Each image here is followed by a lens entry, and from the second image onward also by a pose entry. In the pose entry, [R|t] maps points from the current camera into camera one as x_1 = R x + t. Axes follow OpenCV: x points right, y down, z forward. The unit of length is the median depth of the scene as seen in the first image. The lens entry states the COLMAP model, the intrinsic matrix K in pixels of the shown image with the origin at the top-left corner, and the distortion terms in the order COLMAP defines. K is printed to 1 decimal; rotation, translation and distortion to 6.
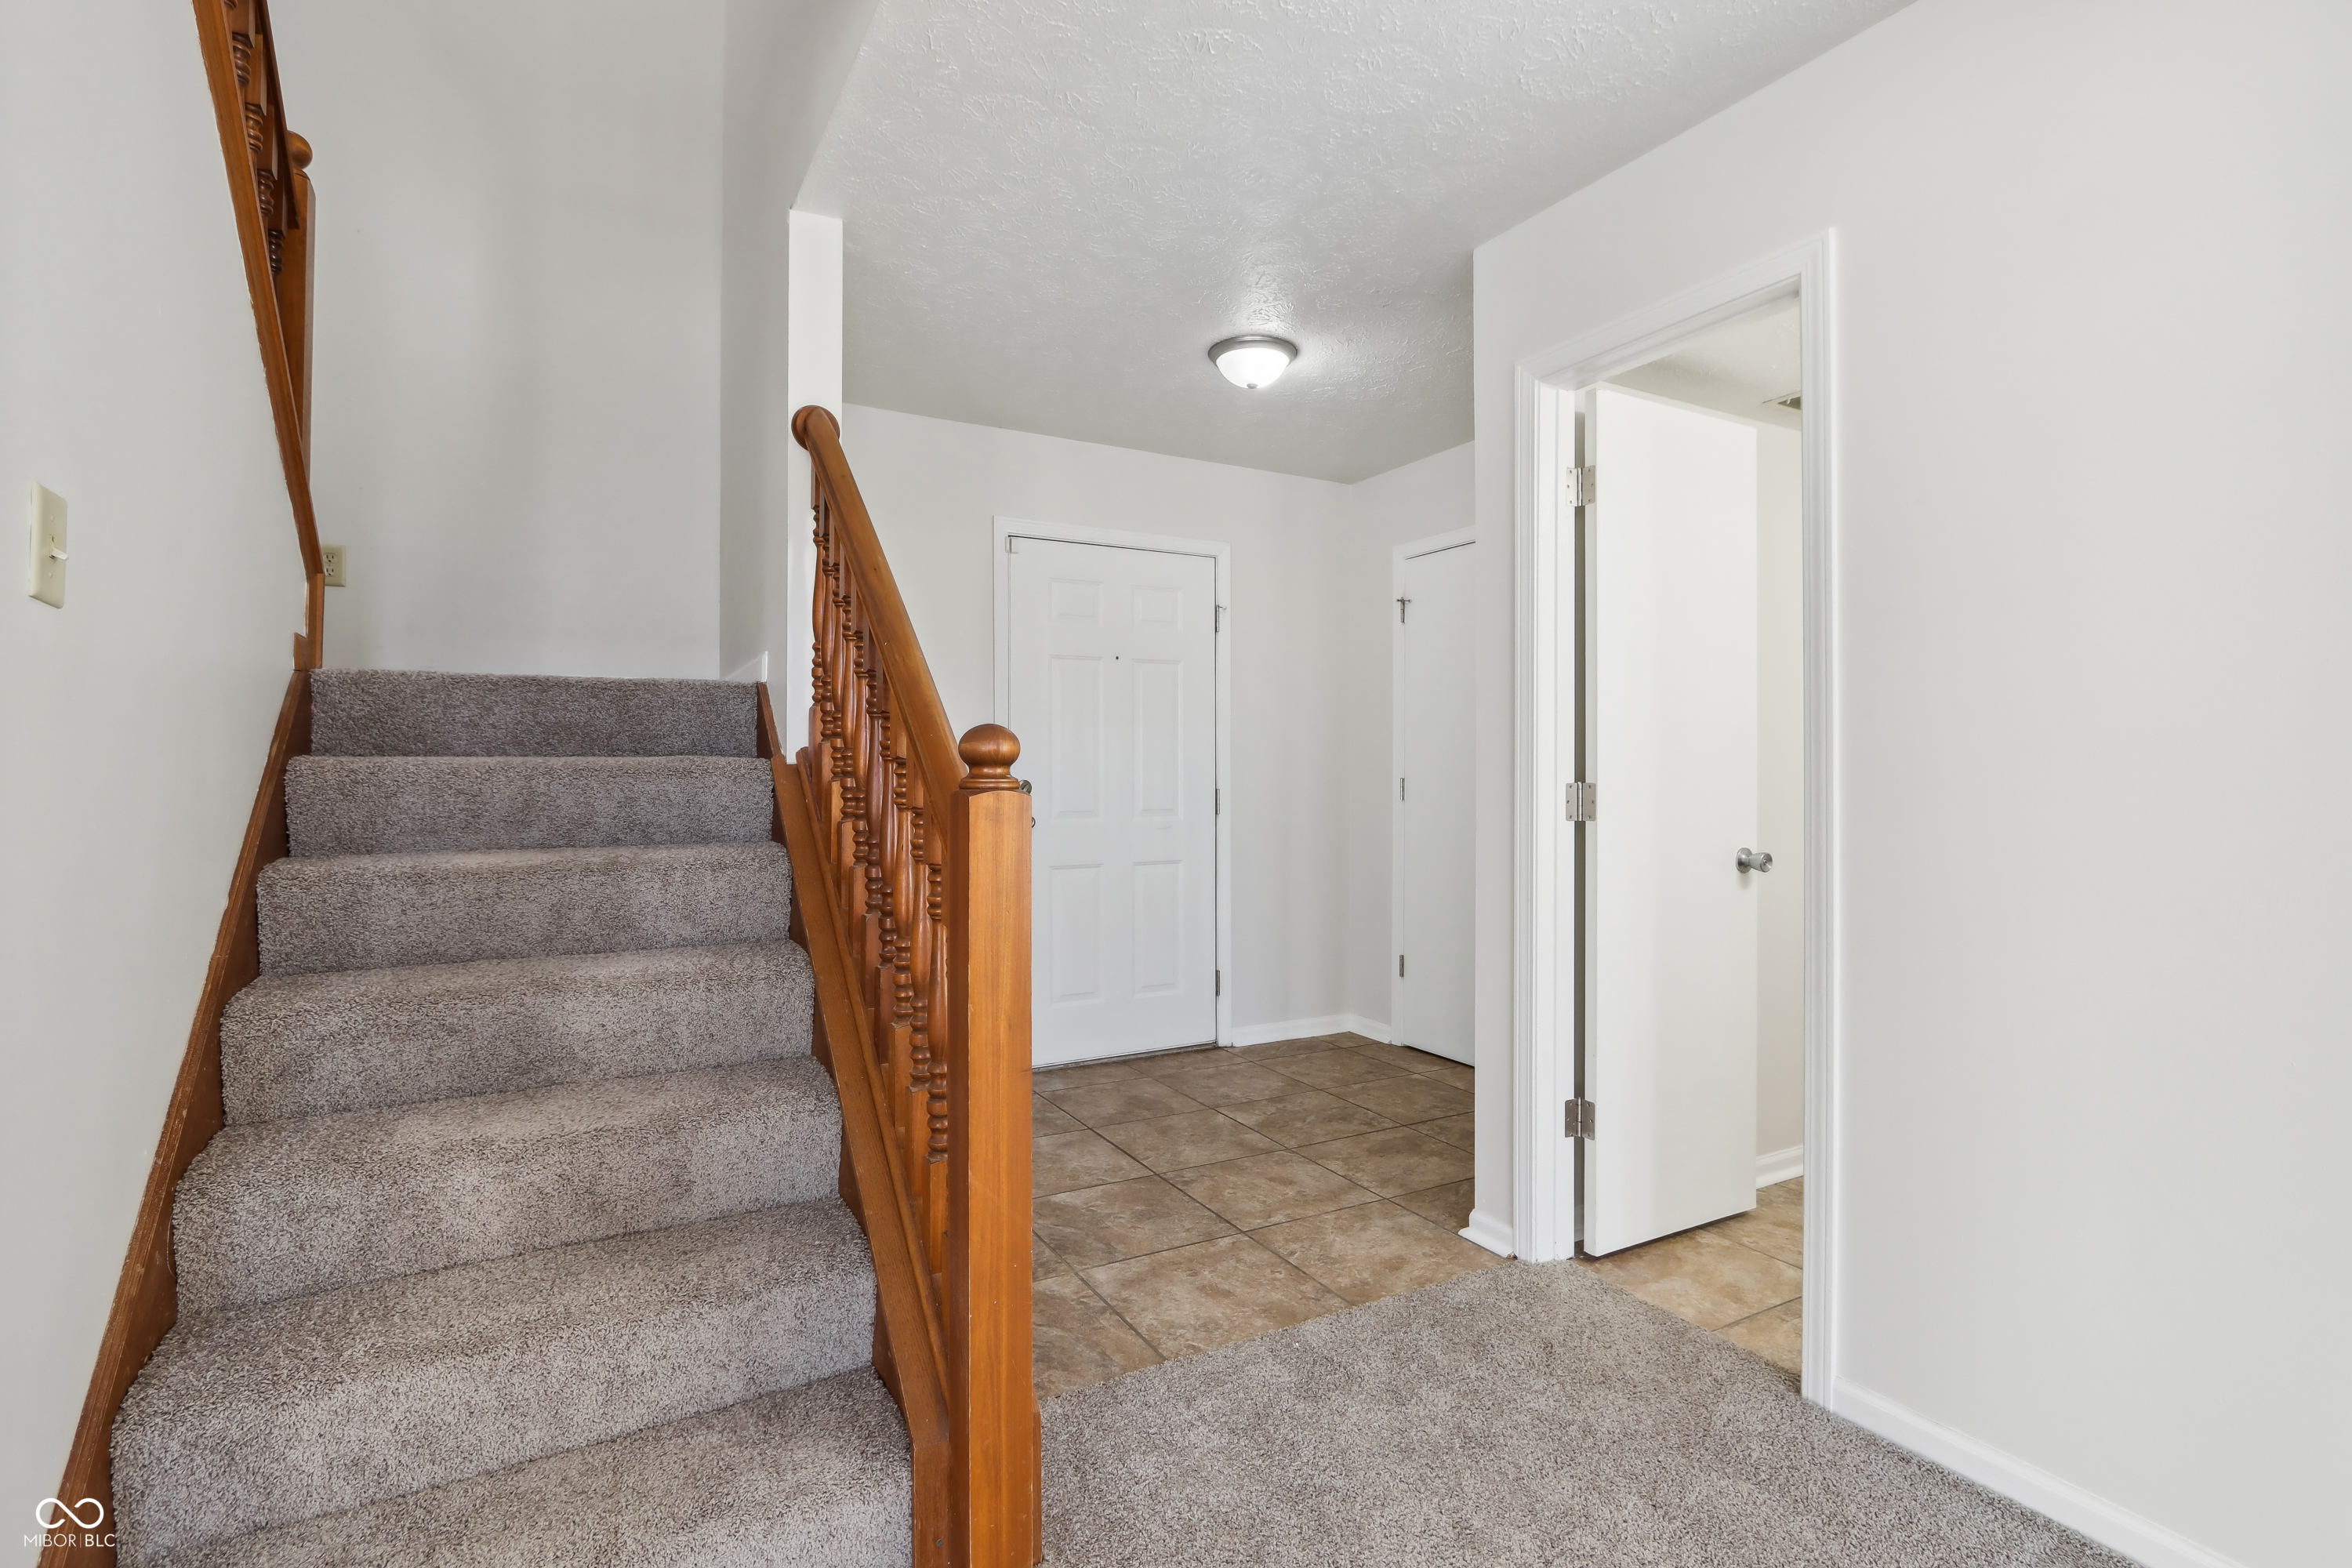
lens RADIAL K [[1104.7, 0, 1172.3], [0, 1104.7, 759.1], [0, 0, 1]] dist [-0.013224, 0.001703]
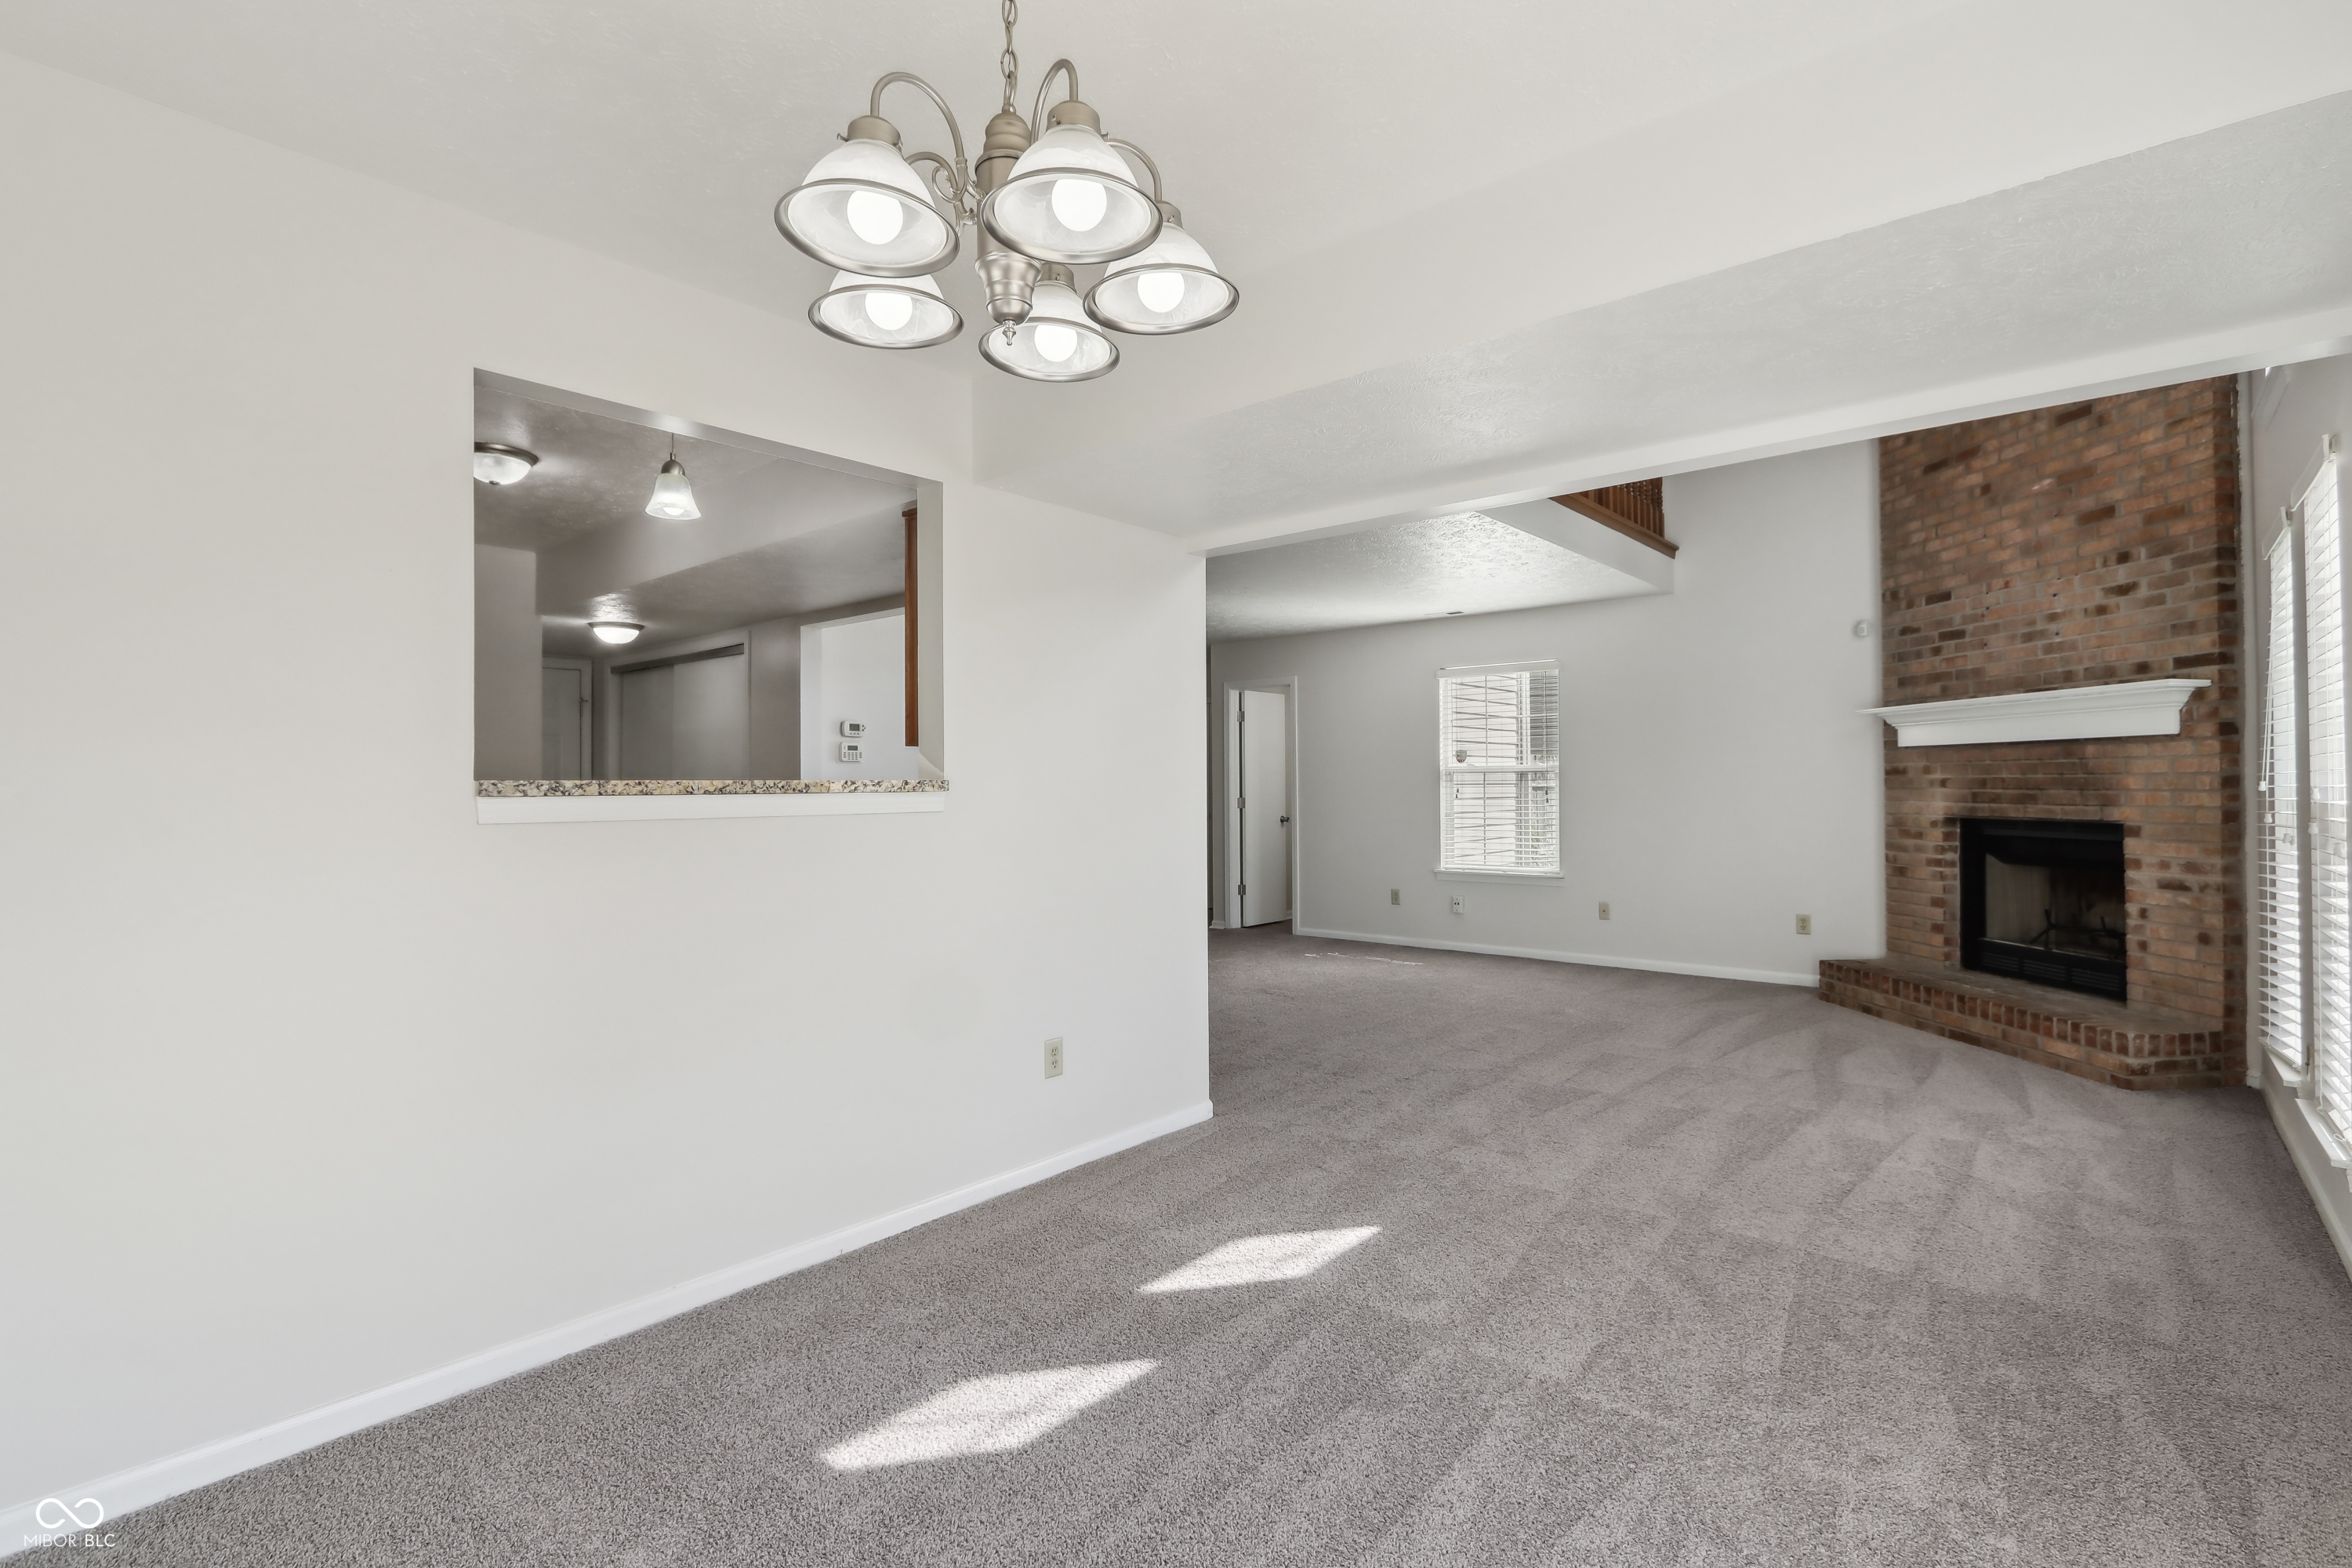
lens RADIAL K [[1104.7, 0, 1166.1], [0, 1104.7, 771.8], [0, 0, 1]] dist [-0.013224, 0.001703]
pose [[0.936336, 0.001111, 0.351102, -1.343707], [-0.000532, 0.999998, -0.001745, -0.070763], [-0.351104, 0.001447, 0.936335, -2.735737]]
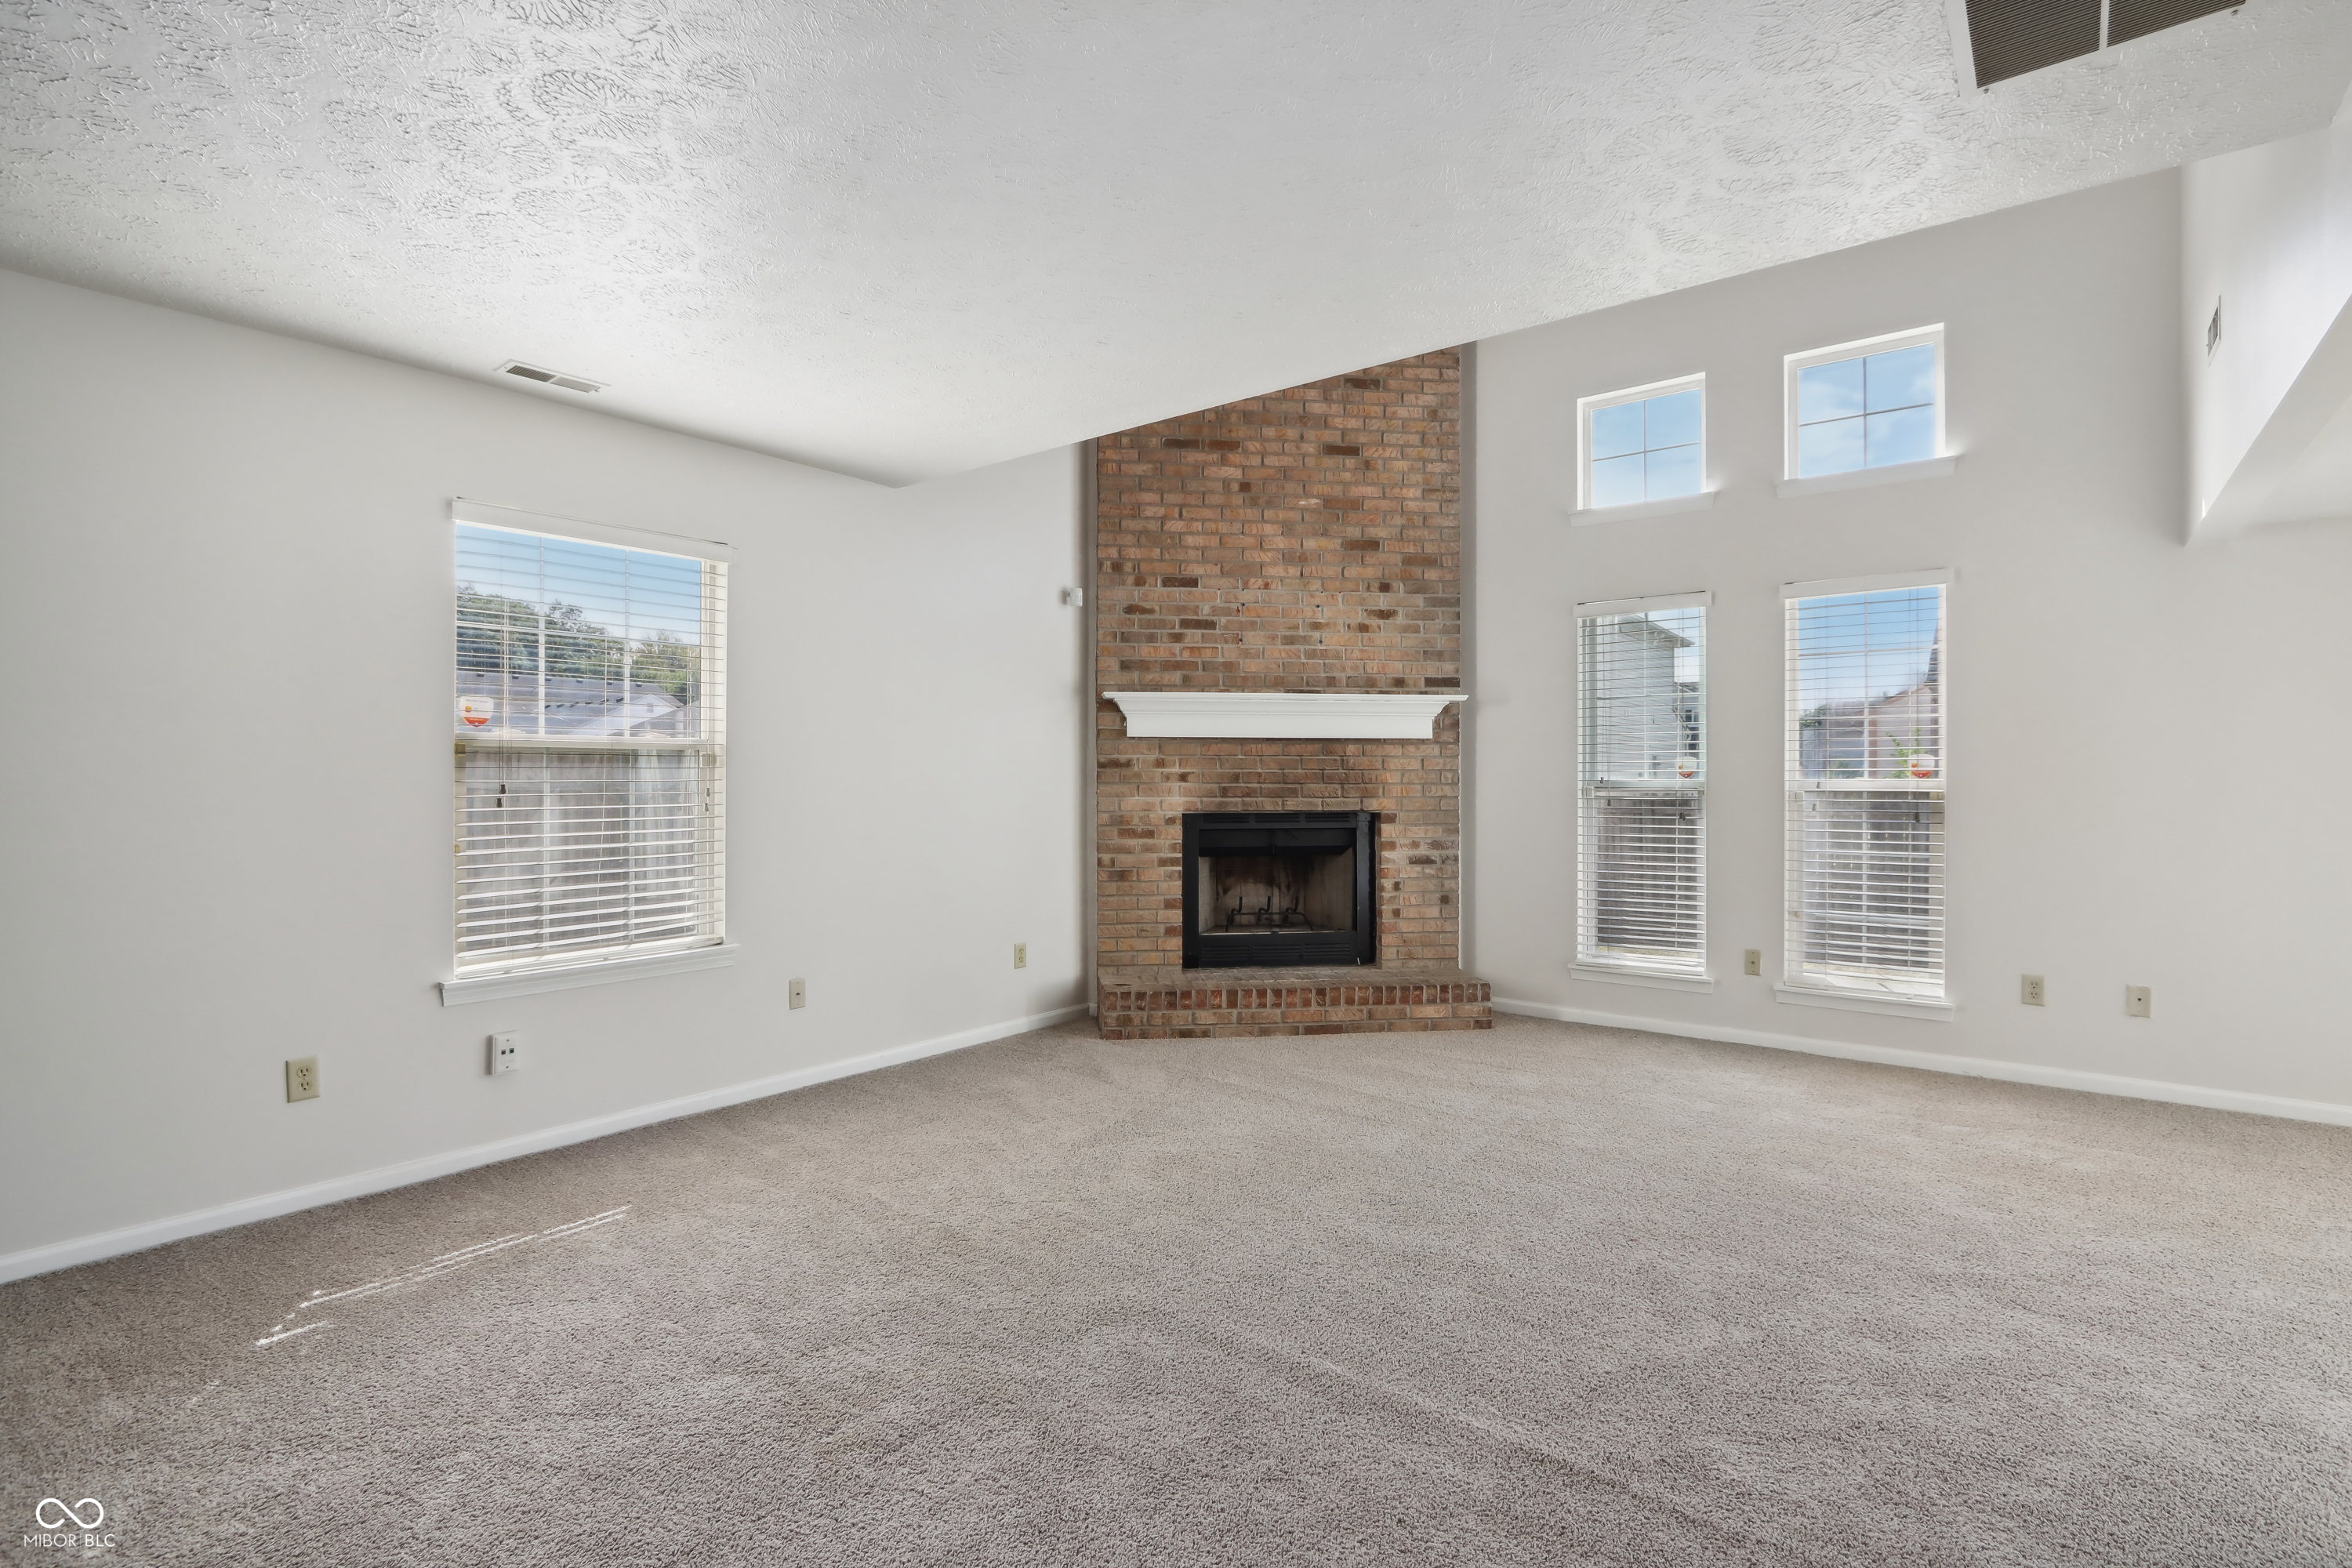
lens RADIAL K [[1104.7, 0, 1183.4], [0, 1104.7, 770.5], [0, 0, 1]] dist [-0.013224, 0.001703]
pose [[-0.389531, 0.005400, 0.920997, -1.001245], [-0.010949, 0.999885, -0.010493, -0.038112], [-0.920948, -0.014171, -0.389427, 0.079573]]
